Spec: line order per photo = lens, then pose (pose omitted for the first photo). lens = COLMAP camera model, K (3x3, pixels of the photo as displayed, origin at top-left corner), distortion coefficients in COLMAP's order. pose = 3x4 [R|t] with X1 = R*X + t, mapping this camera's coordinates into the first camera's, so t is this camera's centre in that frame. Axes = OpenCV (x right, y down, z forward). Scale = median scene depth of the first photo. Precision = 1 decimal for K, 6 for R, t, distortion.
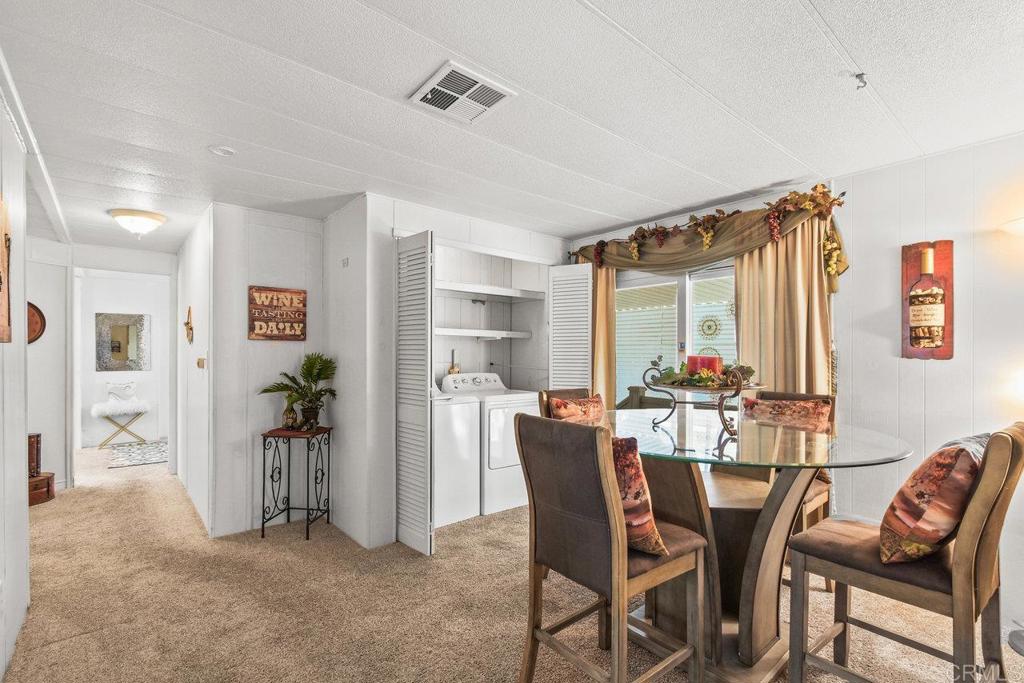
lens RADIAL K [[461.8, 0, 513.0], [0, 461.8, 346.3], [0, 0, 1]] dist [0.001775, -0.000654]
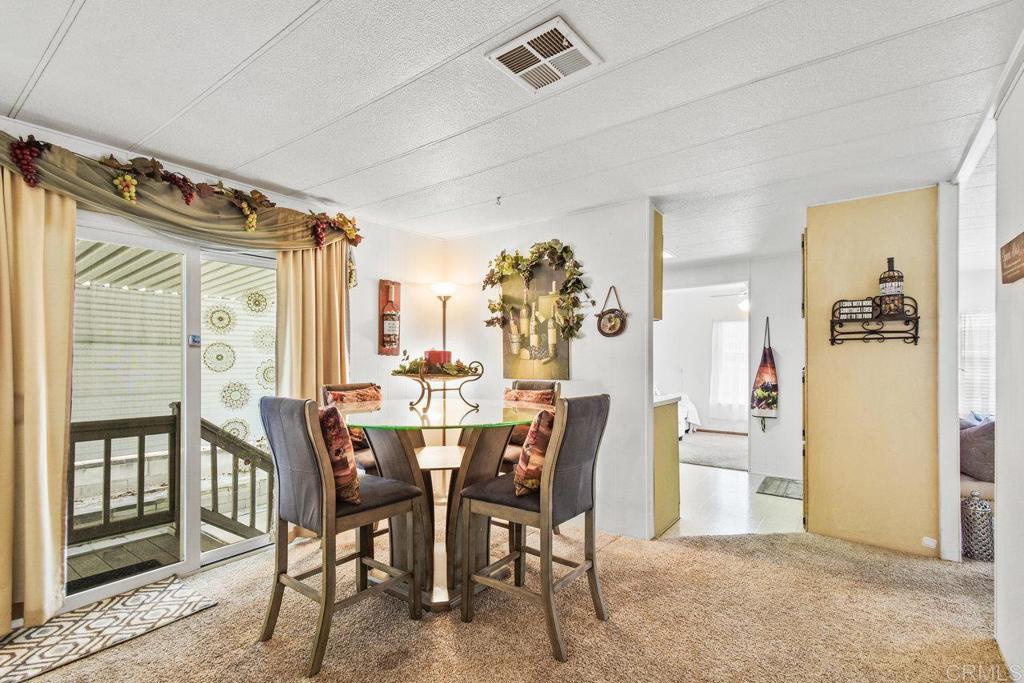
lens RADIAL K [[479.9, 0, 510.0], [0, 479.9, 362.1], [0, 0, 1]] dist [0.000600, 0.000110]
pose [[-0.230486, -0.002812, 0.973072, -0.671124], [-0.007020, 0.999975, 0.001227, 0.039515], [-0.973050, -0.006548, -0.230500, 0.842629]]
